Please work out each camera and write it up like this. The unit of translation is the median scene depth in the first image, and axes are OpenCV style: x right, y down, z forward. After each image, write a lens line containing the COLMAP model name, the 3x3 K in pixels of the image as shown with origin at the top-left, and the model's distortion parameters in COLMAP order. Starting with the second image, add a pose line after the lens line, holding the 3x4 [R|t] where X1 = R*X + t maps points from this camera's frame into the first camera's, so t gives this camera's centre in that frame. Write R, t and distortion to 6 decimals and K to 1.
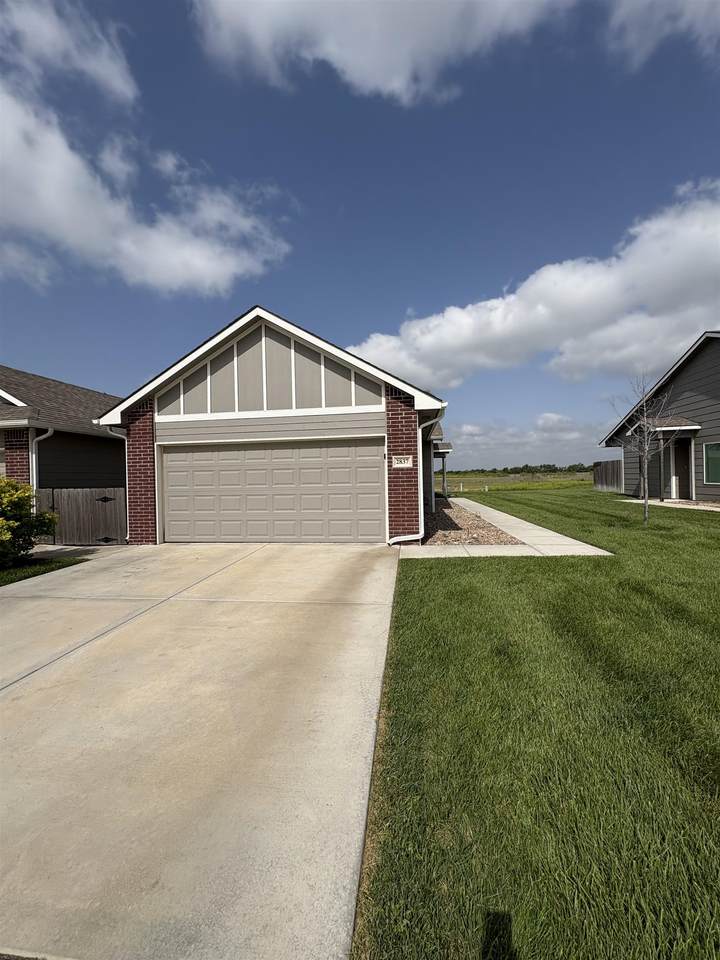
lens RADIAL K [[369.5, 0, 358.4], [0, 369.5, 462.4], [0, 0, 1]] dist [-0.002527, -0.000248]
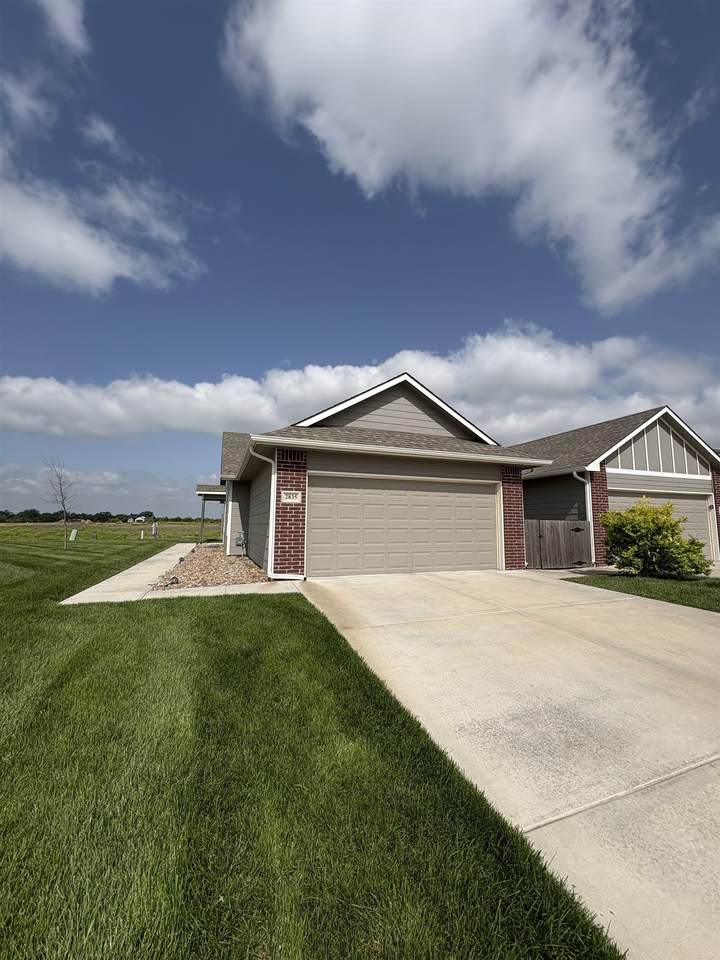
lens RADIAL K [[386.0, 0, 360.0], [0, 386.0, 480.0], [0, 0, 1]] dist [-0.003346, -0.000224]
pose [[0.885715, 0.083742, 0.456614, -0.394347], [-0.041326, 0.993914, -0.102118, 0.019498], [-0.462387, 0.071577, 0.883785, 0.036916]]
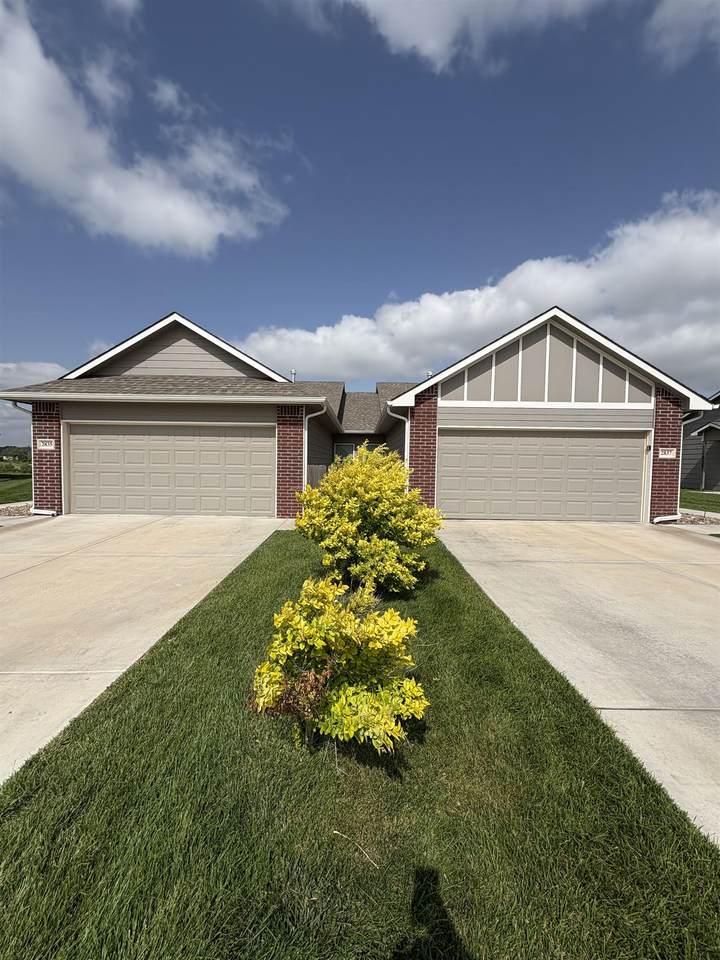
lens RADIAL K [[386.0, 0, 360.0], [0, 386.0, 480.0], [0, 0, 1]] dist [-0.003346, -0.000224]
pose [[0.991232, 0.032716, 0.128016, -0.182901], [-0.041806, 0.996742, 0.068978, 0.007112], [-0.125342, -0.073725, 0.989371, -0.017533]]
